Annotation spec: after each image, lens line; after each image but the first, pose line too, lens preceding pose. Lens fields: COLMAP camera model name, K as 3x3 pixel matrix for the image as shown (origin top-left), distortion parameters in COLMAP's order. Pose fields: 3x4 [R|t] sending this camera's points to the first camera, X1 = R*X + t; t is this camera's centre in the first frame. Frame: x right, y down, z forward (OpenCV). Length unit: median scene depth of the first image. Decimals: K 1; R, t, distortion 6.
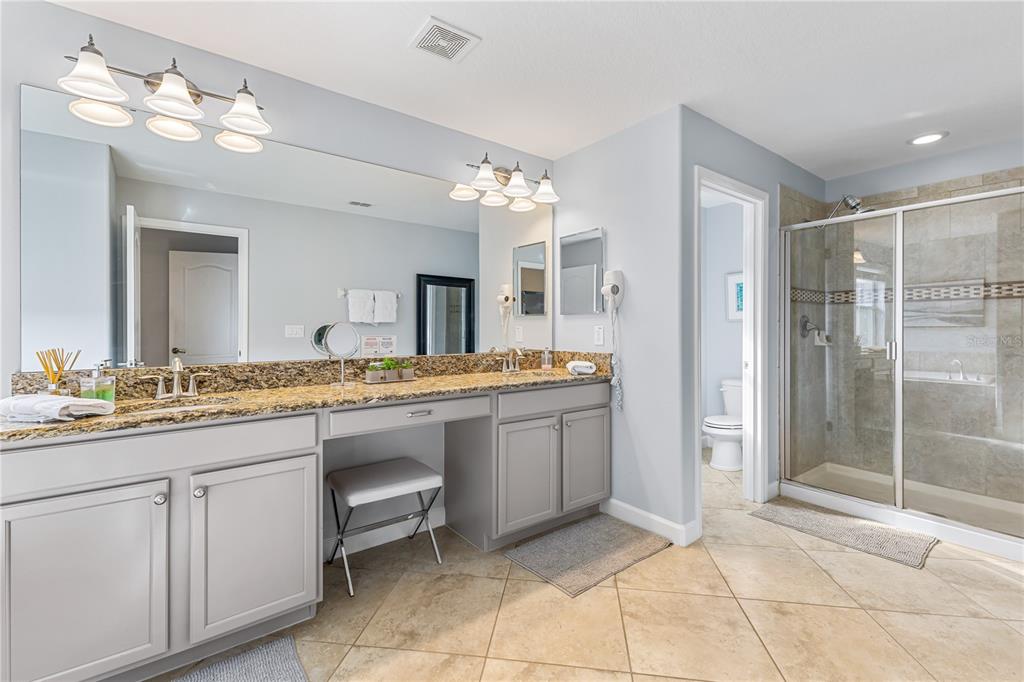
lens RADIAL K [[451.3, 0, 514.3], [0, 451.3, 335.6], [0, 0, 1]] dist [0.000970, -0.000257]
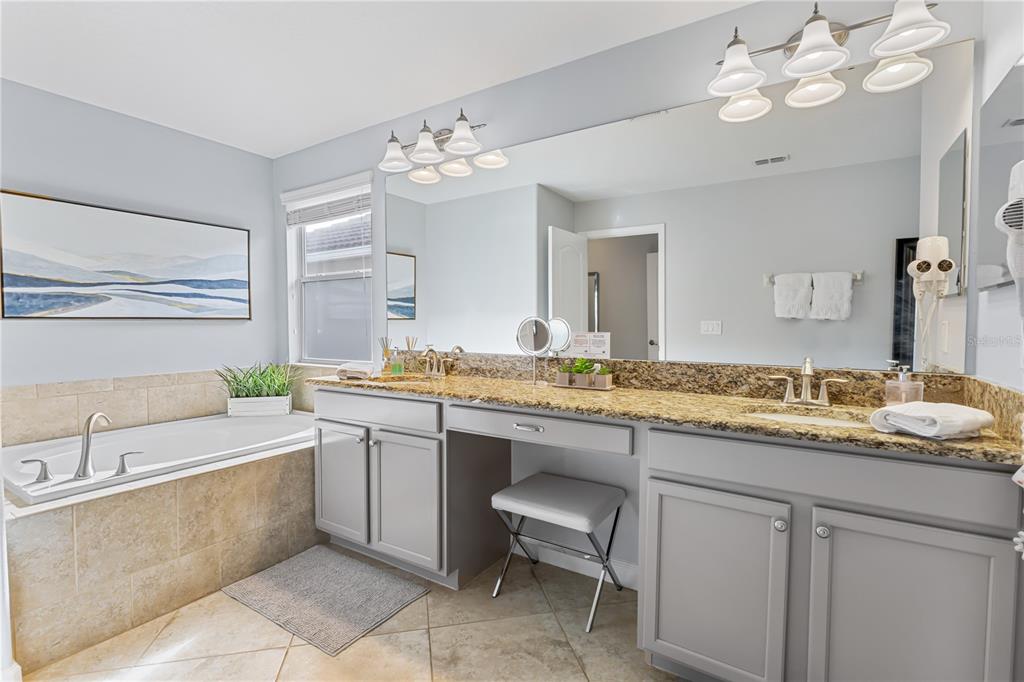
lens RADIAL K [[474.9, 0, 511.0], [0, 474.9, 346.5], [0, 0, 1]] dist [-0.003922, -0.000188]
pose [[0.333112, 0.045516, -0.941788, 0.512174], [-0.017398, 0.998961, 0.042126, -0.008810], [0.942727, 0.002353, 0.333558, 0.591665]]
